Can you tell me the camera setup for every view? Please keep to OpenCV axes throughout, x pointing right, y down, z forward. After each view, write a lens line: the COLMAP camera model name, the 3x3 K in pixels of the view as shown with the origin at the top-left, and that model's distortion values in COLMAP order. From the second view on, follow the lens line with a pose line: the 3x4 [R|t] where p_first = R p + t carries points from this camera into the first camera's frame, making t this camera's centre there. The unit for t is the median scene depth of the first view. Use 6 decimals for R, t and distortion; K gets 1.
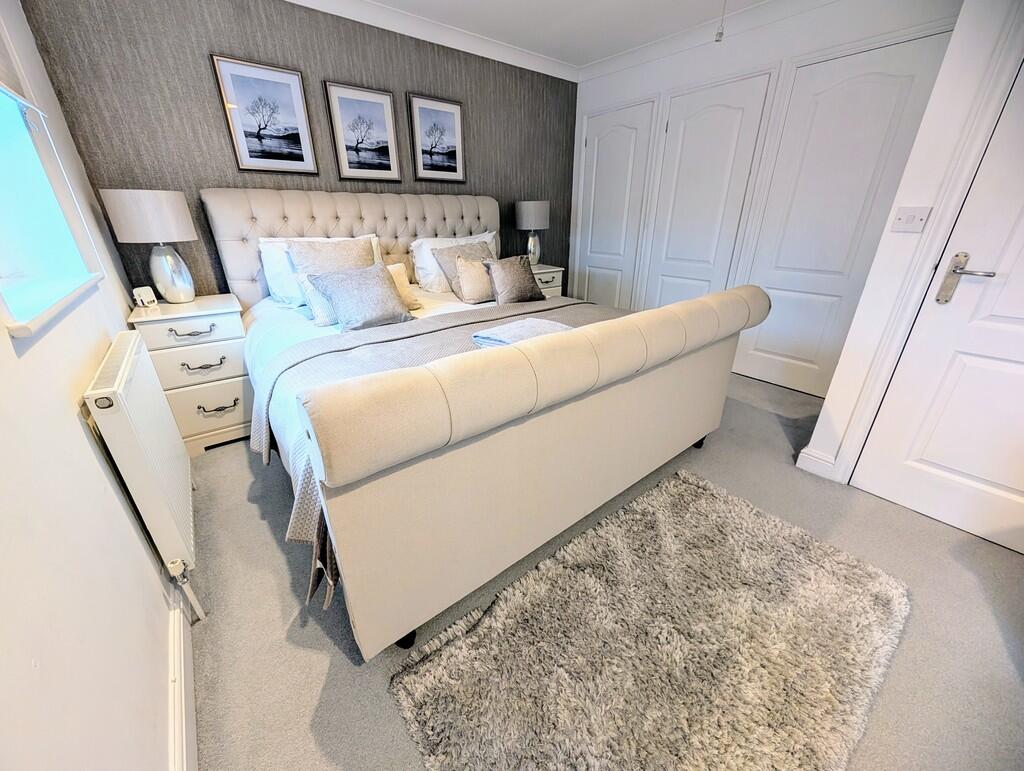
lens RADIAL K [[387.3, 0, 514.6], [0, 387.3, 380.8], [0, 0, 1]] dist [-0.000630, 0.000404]
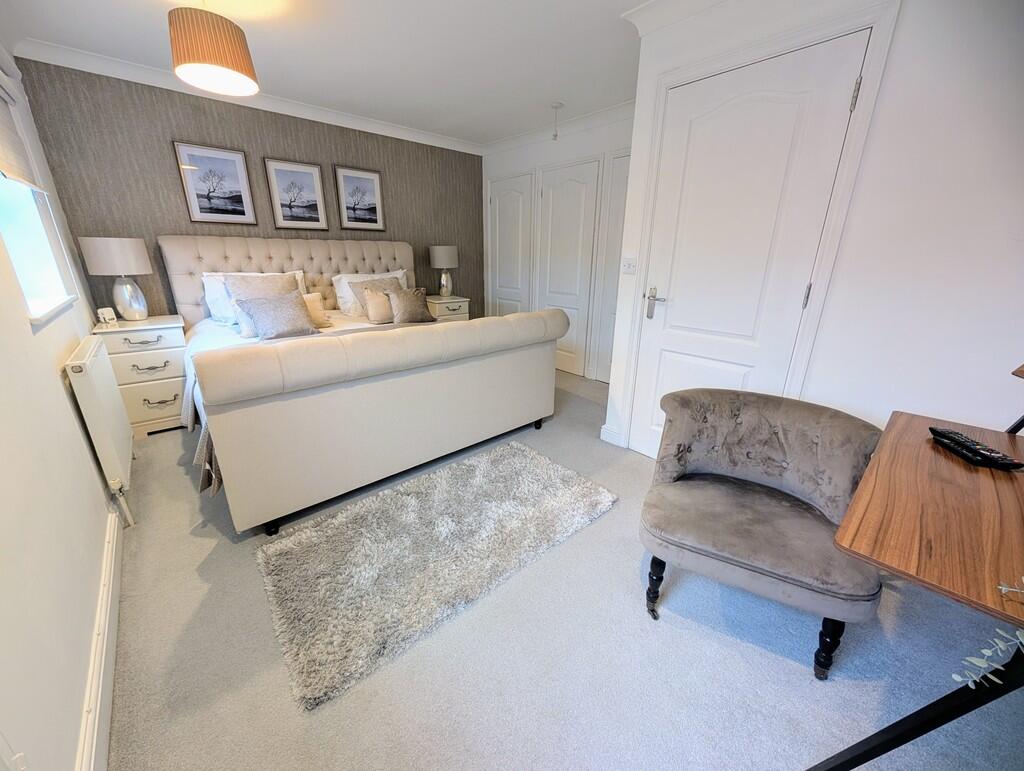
lens RADIAL K [[387.3, 0, 514.6], [0, 387.3, 380.8], [0, 0, 1]] dist [-0.000630, 0.000404]
pose [[0.998237, -0.005307, 0.059116, 0.301379], [0.010360, 0.996284, -0.085498, 0.113941], [-0.058443, 0.085960, 0.994583, -0.319662]]
